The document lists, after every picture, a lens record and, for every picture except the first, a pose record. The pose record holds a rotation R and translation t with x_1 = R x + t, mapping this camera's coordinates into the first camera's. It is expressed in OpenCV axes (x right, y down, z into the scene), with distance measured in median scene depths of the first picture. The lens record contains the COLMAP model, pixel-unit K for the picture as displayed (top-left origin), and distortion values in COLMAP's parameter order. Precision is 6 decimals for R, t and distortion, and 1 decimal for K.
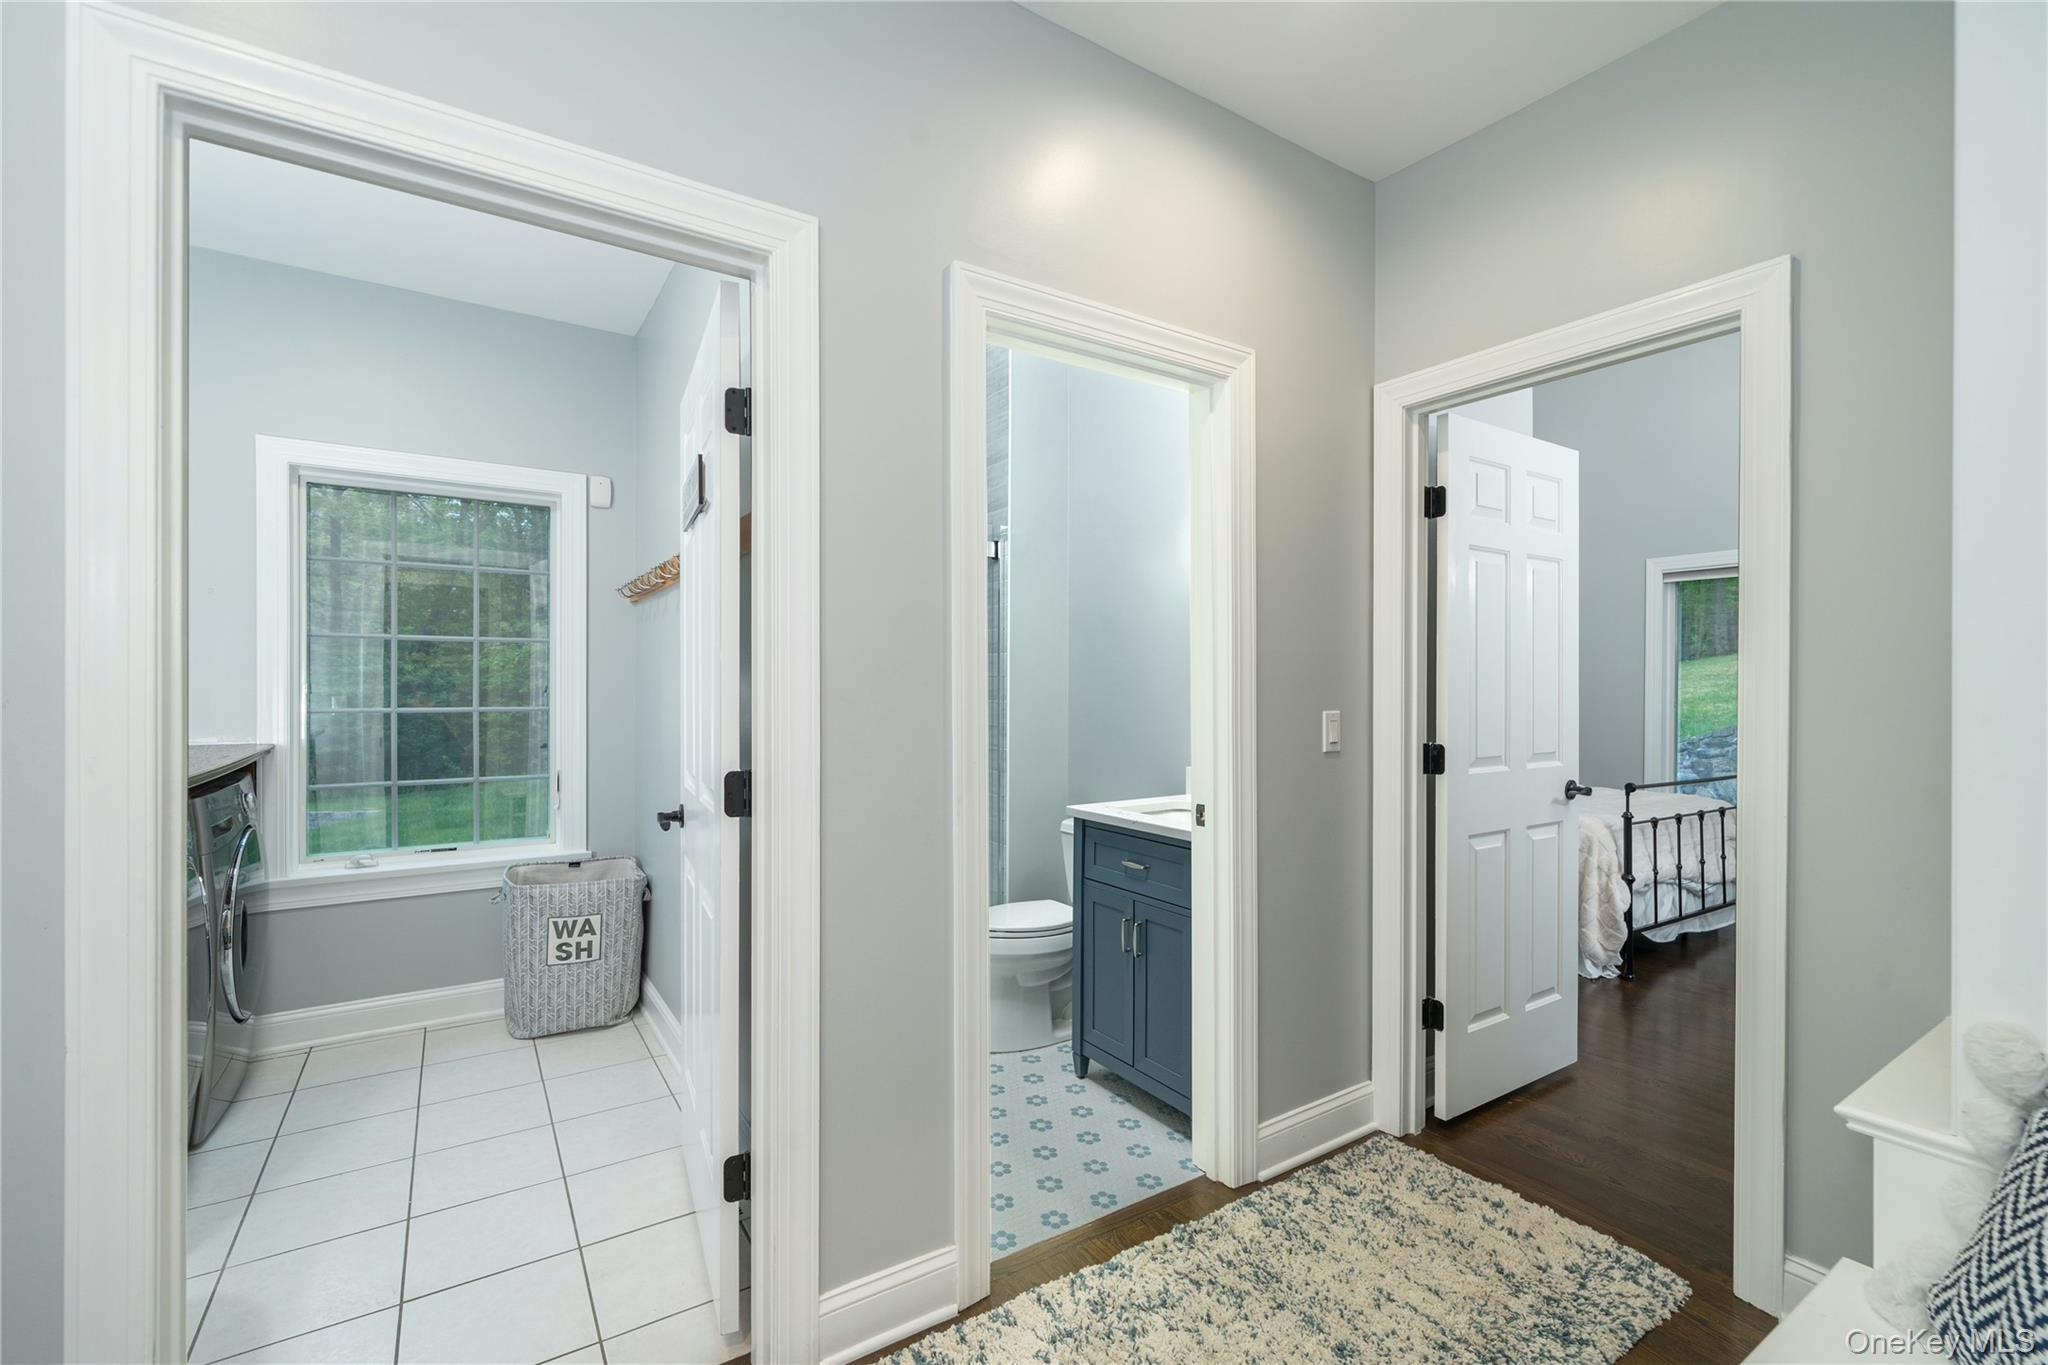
lens RADIAL K [[879.7, 0, 1024.0], [0, 879.7, 682.5], [0, 0, 1]] dist [0.000910, -0.010017]
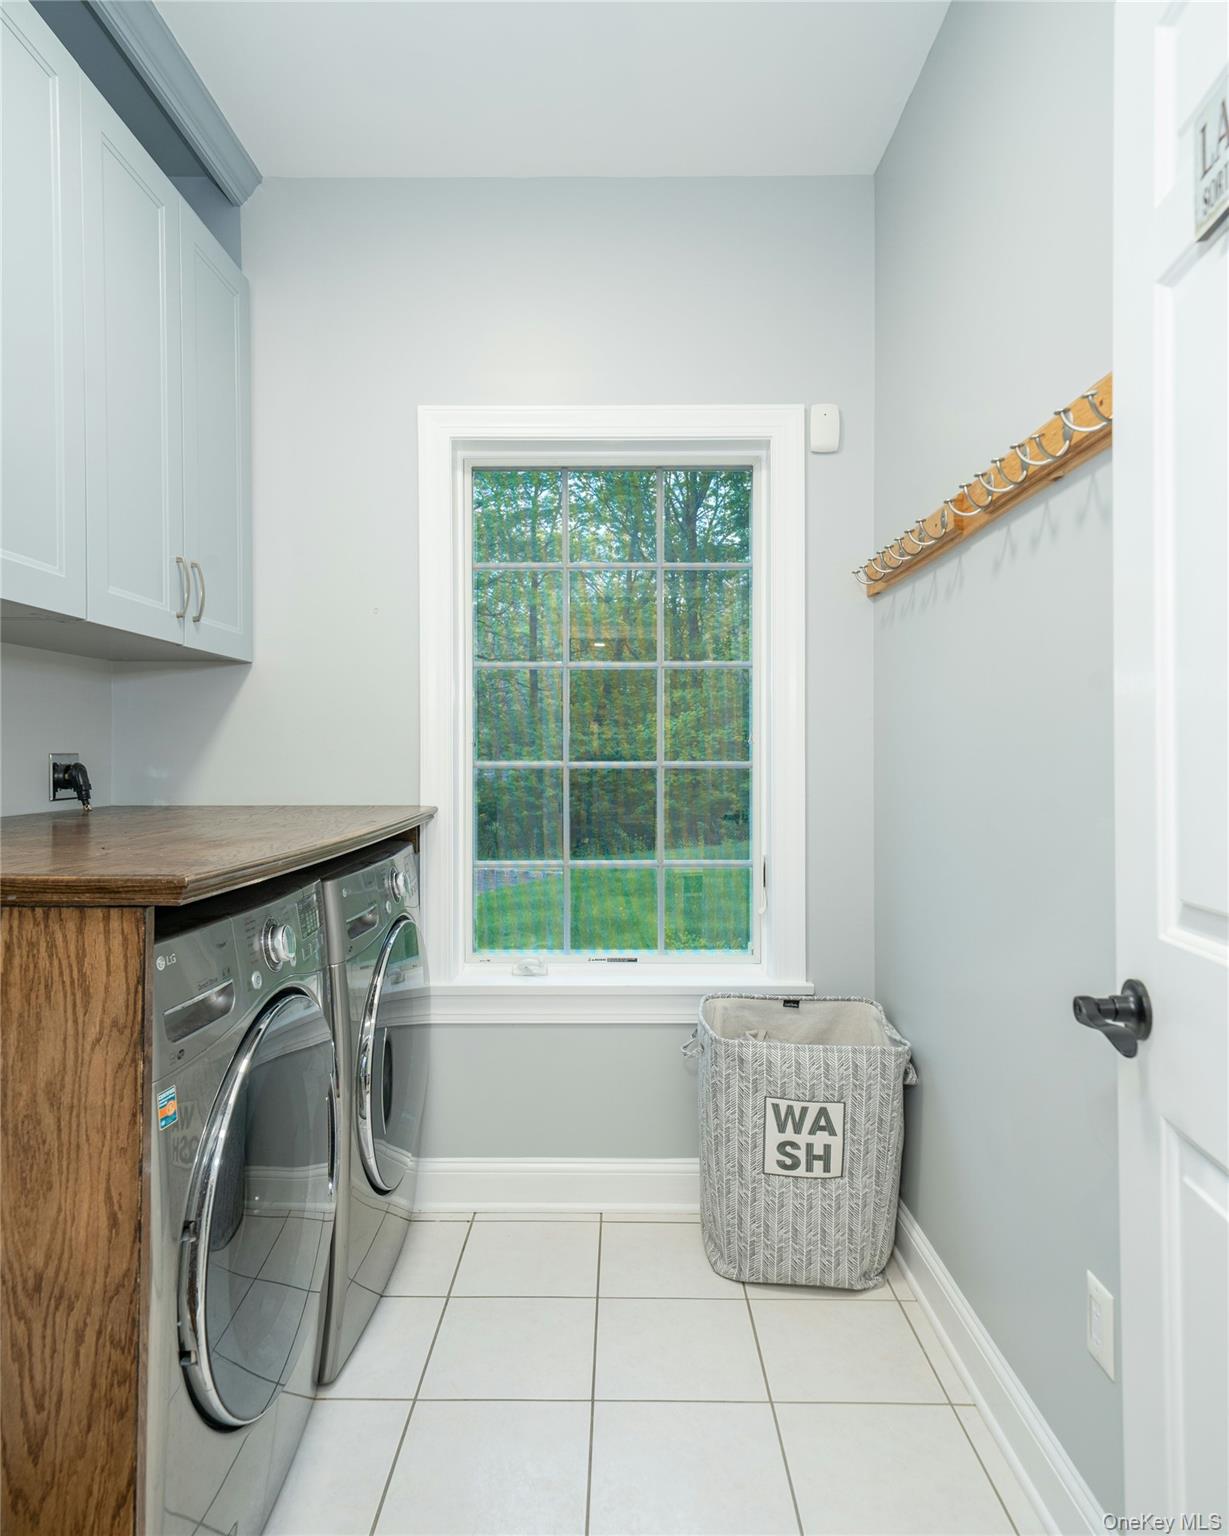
lens RADIAL K [[887.0, 0, 614.5], [0, 887.0, 768.0], [0, 0, 1]] dist [-0.000054, 0.000070]
pose [[0.832655, 0.000087, -0.553792, -0.278598], [0.003563, 0.999978, 0.005514, 0.031284], [0.553780, -0.006565, 0.832637, 0.414182]]
